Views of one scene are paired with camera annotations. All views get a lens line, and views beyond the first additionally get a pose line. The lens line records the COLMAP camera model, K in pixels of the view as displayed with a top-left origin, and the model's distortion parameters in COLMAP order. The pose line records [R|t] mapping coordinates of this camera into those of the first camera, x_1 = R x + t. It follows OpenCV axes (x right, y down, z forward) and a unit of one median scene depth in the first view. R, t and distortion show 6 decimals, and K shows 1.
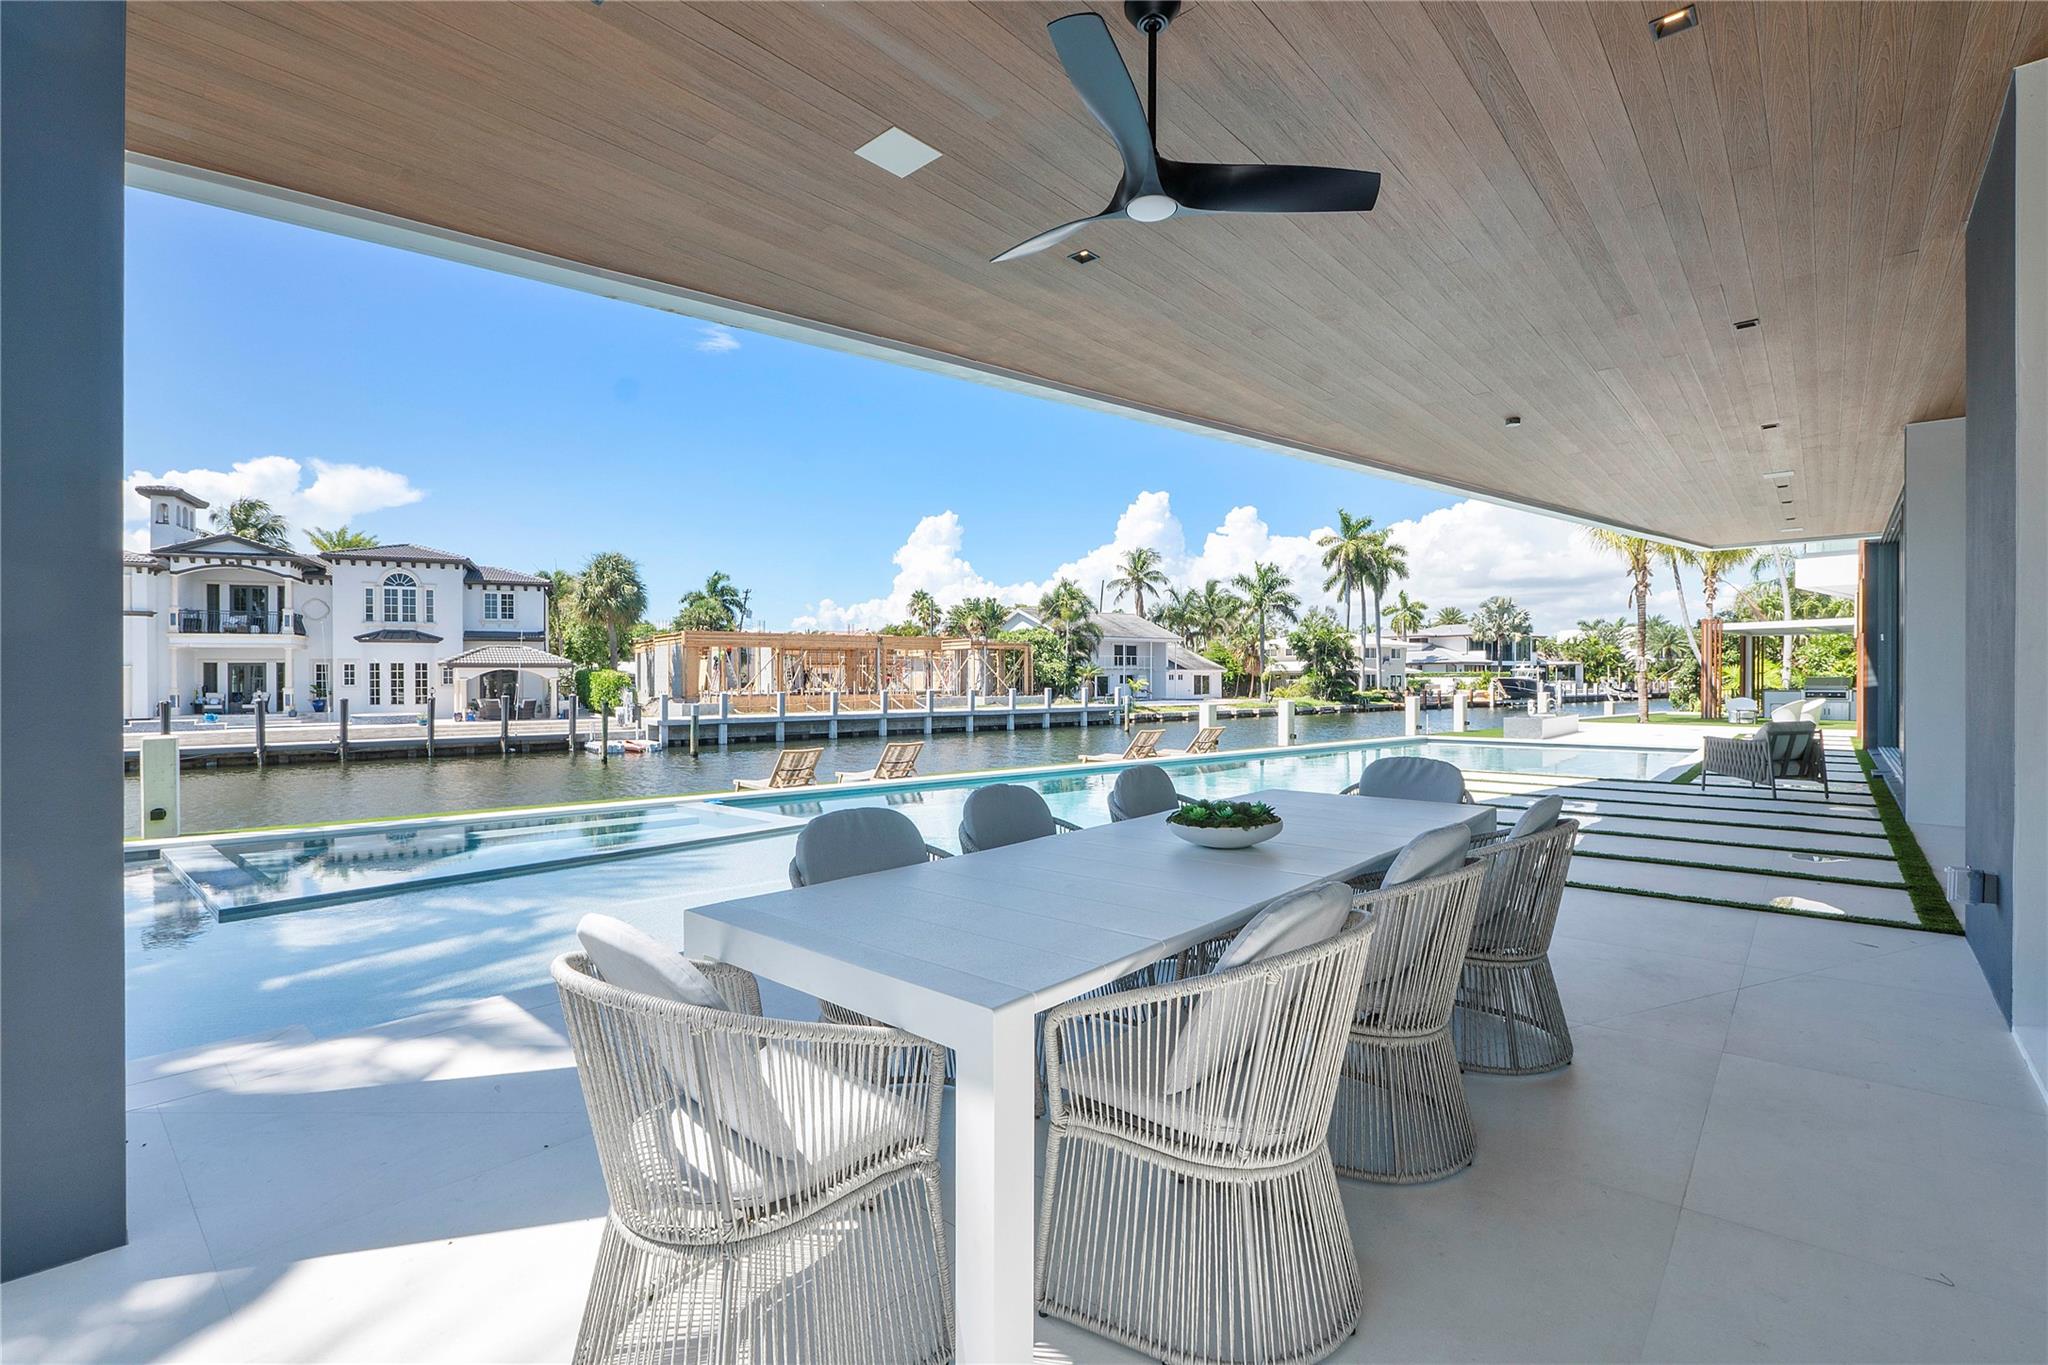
lens RADIAL K [[907.8, 0, 1016.9], [0, 907.8, 674.8], [0, 0, 1]] dist [-0.008710, 0.000308]
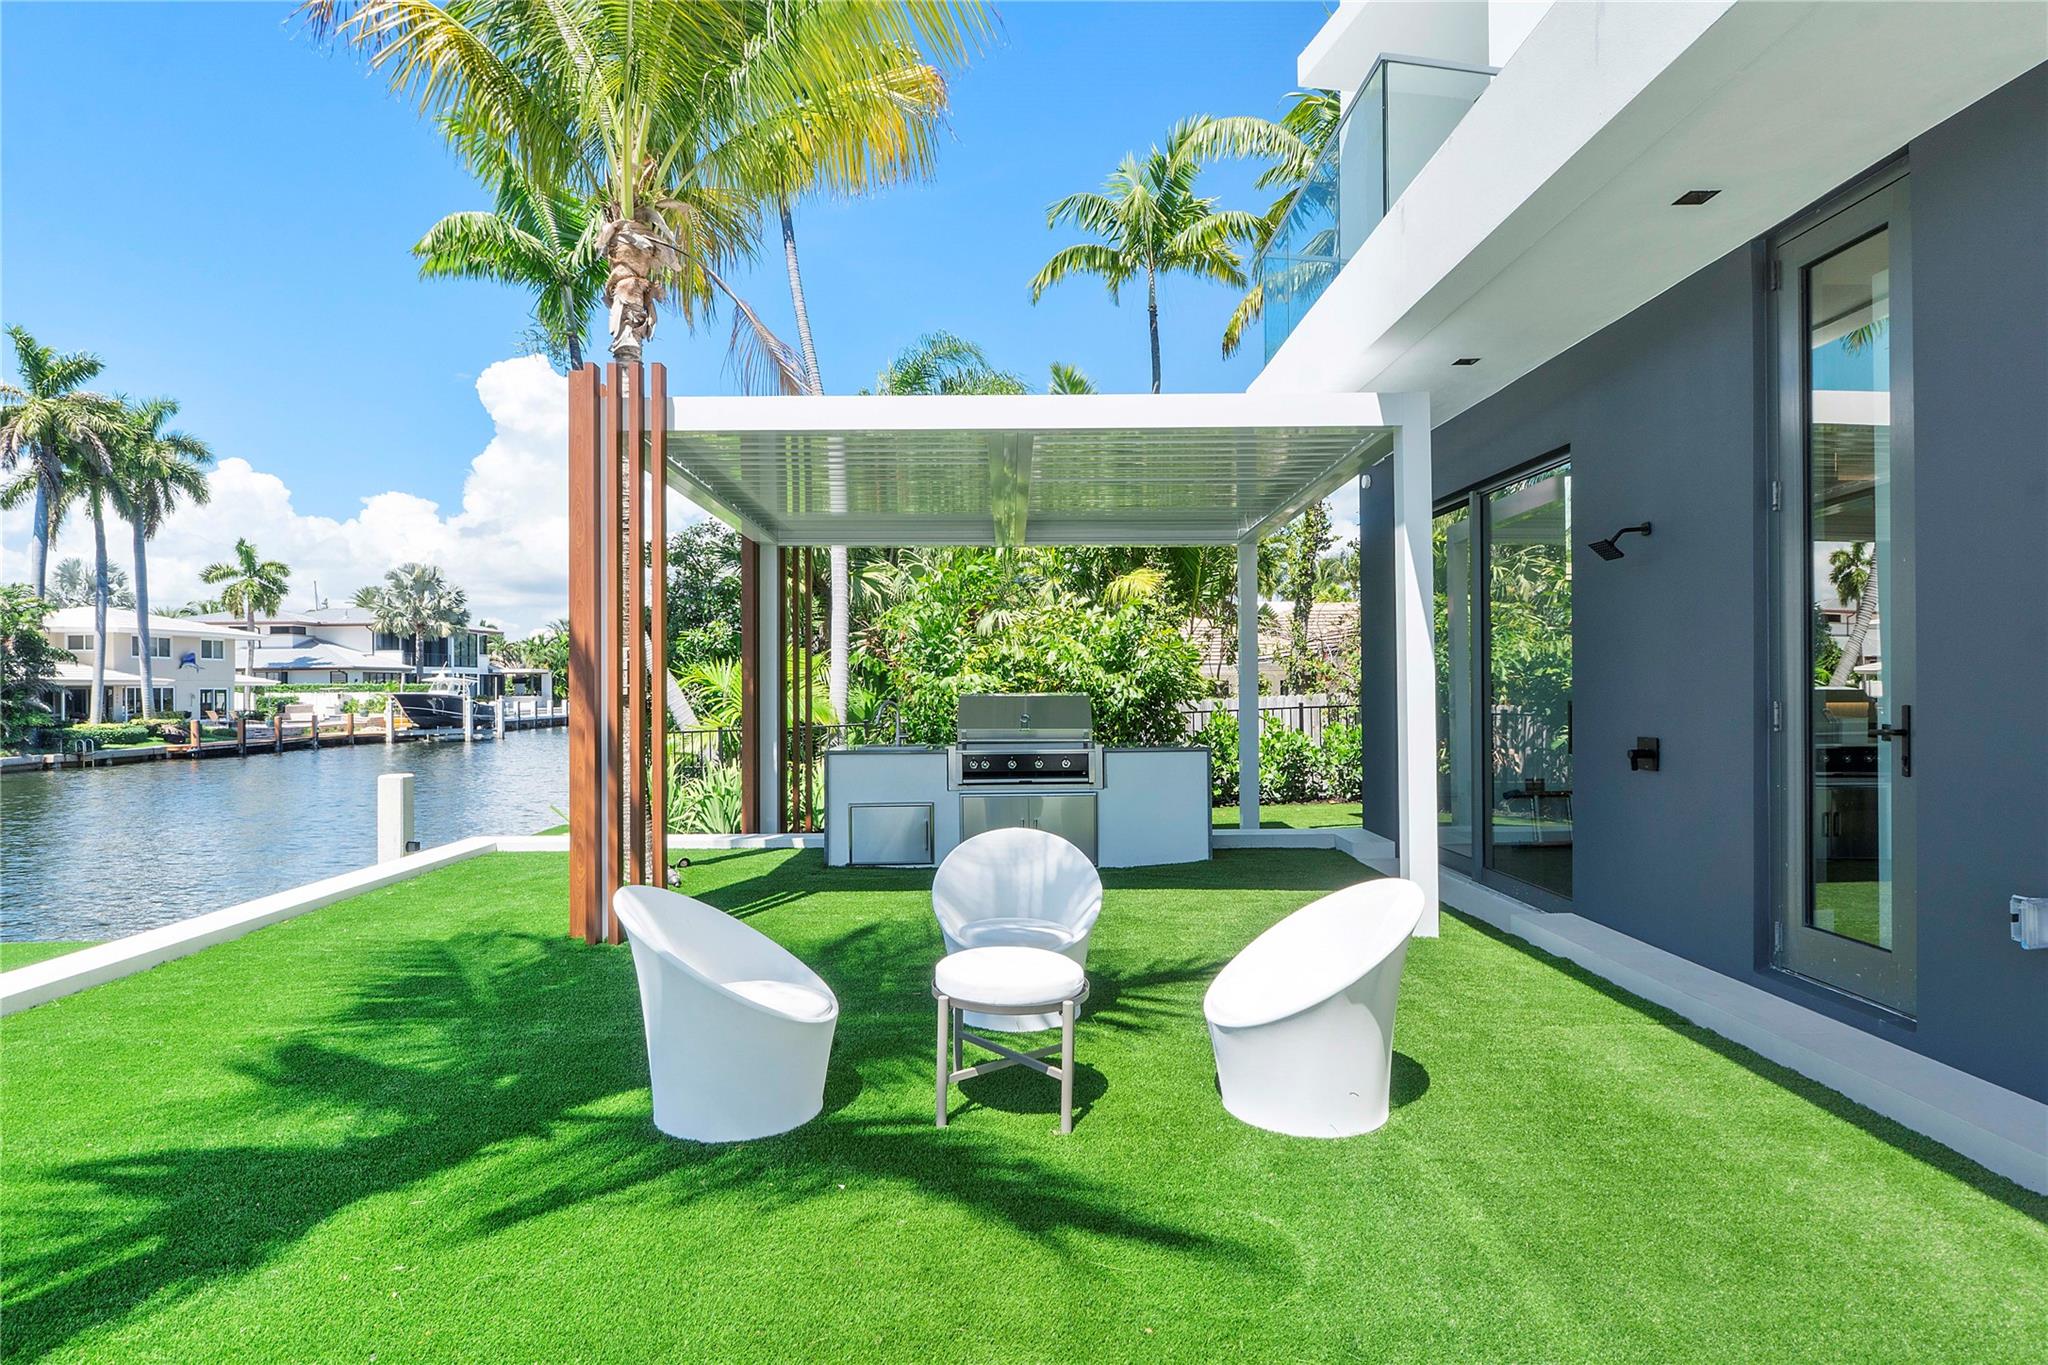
lens RADIAL K [[1092.5, 0, 1015.5], [0, 1092.5, 678.4], [0, 0, 1]] dist [0.019641, 0.000685]
pose [[0.597134, 0.000636, 0.802141, 0.183278], [0.007851, 0.999947, -0.006637, 0.001744], [-0.802103, 0.010261, 0.597098, 0.230662]]
